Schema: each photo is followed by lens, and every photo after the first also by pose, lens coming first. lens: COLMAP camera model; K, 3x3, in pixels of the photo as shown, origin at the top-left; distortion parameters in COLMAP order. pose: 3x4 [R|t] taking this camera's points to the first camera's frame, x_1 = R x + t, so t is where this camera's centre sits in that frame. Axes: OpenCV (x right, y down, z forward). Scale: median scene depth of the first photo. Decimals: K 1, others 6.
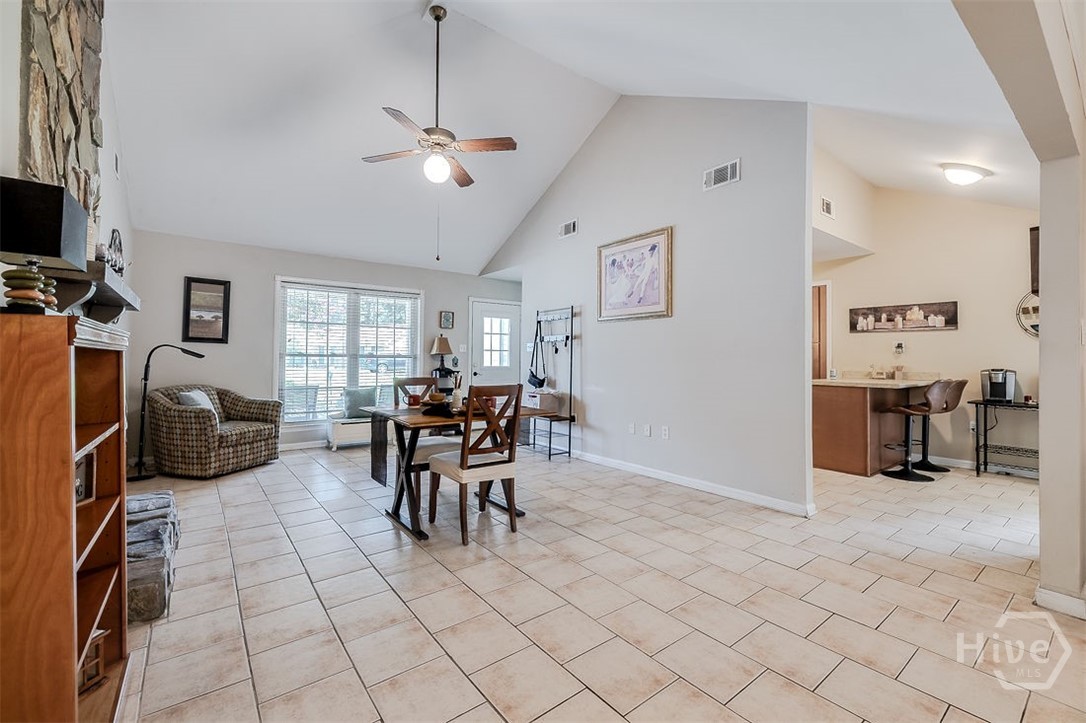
lens RADIAL K [[457.2, 0, 532.4], [0, 457.2, 353.5], [0, 0, 1]] dist [-0.001467, 0.000158]
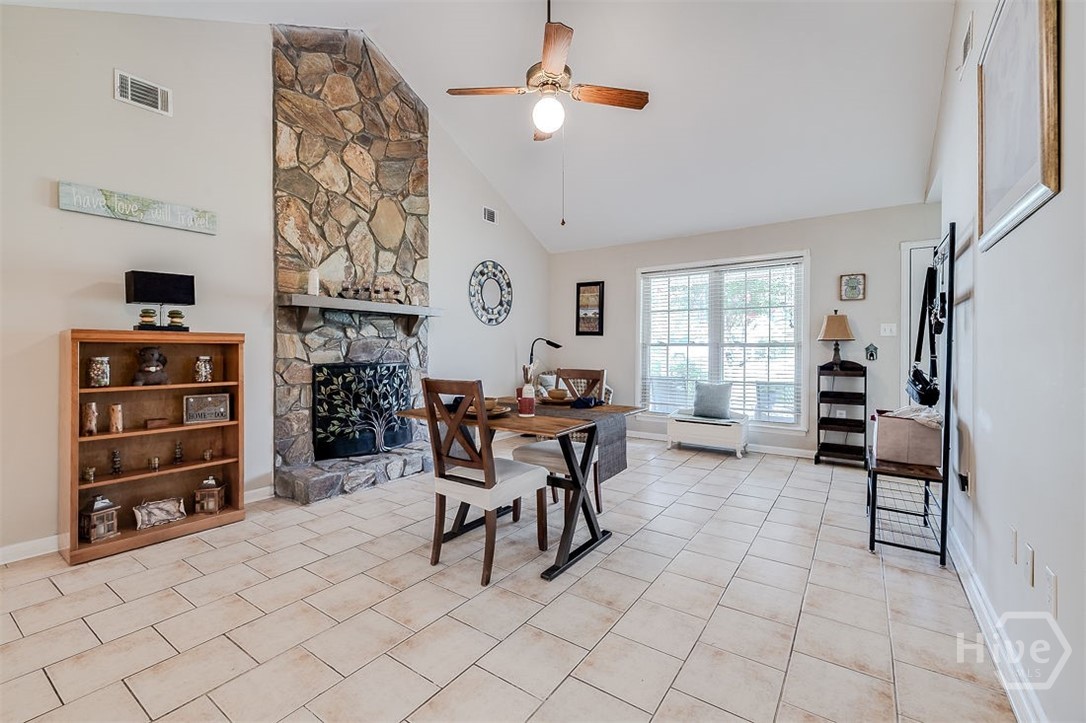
lens RADIAL K [[457.2, 0, 532.4], [0, 457.2, 353.5], [0, 0, 1]] dist [-0.001467, 0.000158]
pose [[0.305762, 0.003808, -0.952100, 0.384811], [0.015679, 0.999836, 0.009035, 0.010139], [0.951979, -0.017690, 0.305653, 0.490932]]
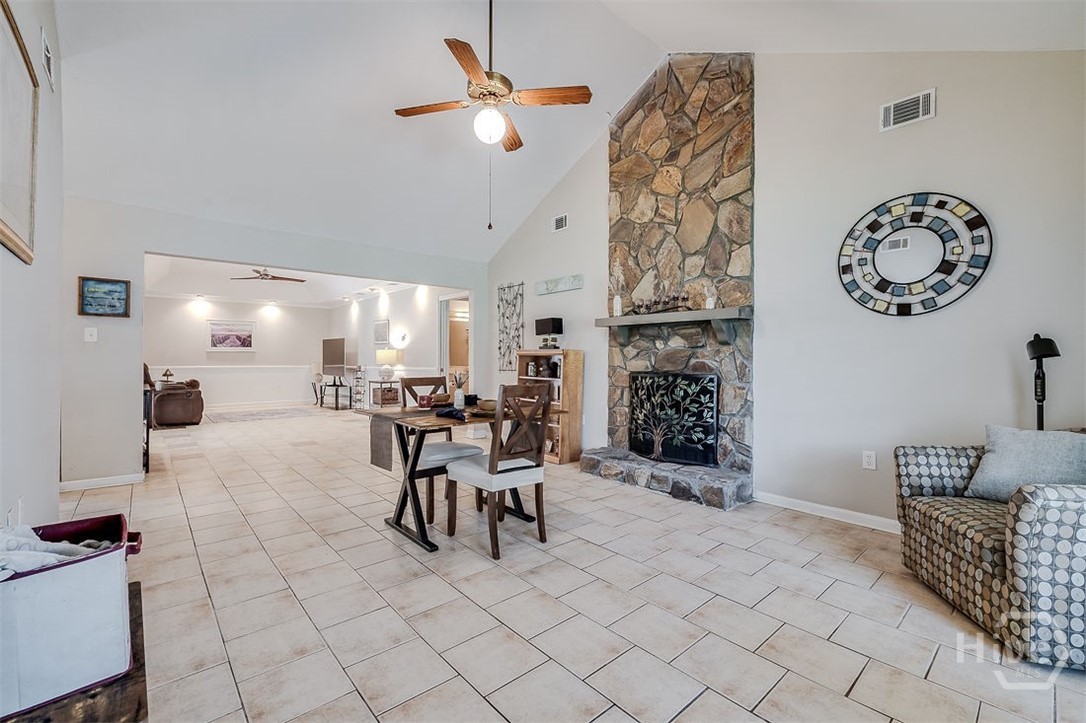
lens RADIAL K [[457.2, 0, 532.4], [0, 457.2, 353.5], [0, 0, 1]] dist [-0.001467, 0.000158]
pose [[-0.997480, -0.006837, -0.070617, -0.159653], [-0.005279, 0.999739, -0.022221, 0.014310], [0.070751, -0.021792, -0.997256, 1.256600]]
